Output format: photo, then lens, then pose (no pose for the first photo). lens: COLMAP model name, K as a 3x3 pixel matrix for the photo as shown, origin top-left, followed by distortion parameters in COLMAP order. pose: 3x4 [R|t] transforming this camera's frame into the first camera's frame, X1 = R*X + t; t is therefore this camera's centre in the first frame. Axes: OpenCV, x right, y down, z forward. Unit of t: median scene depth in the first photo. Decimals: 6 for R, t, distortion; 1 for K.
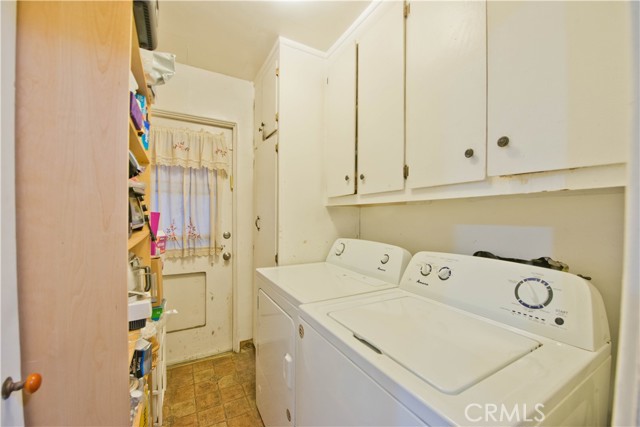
lens RADIAL K [[259.0, 0, 321.8], [0, 259.0, 217.4], [0, 0, 1]] dist [-0.014791, -0.002141]
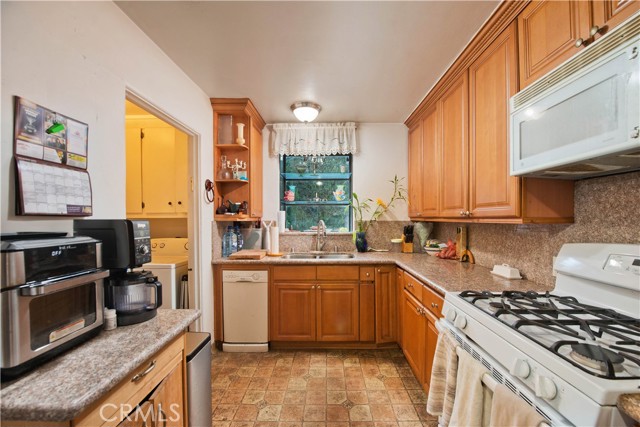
lens RADIAL K [[259.0, 0, 324.0], [0, 259.0, 223.1], [0, 0, 1]] dist [-0.014791, -0.002141]
pose [[0.511582, -0.015754, 0.859090, -0.833748], [0.019908, 0.999781, 0.006479, -0.000339], [-0.859004, 0.013788, 0.511783, -1.584108]]
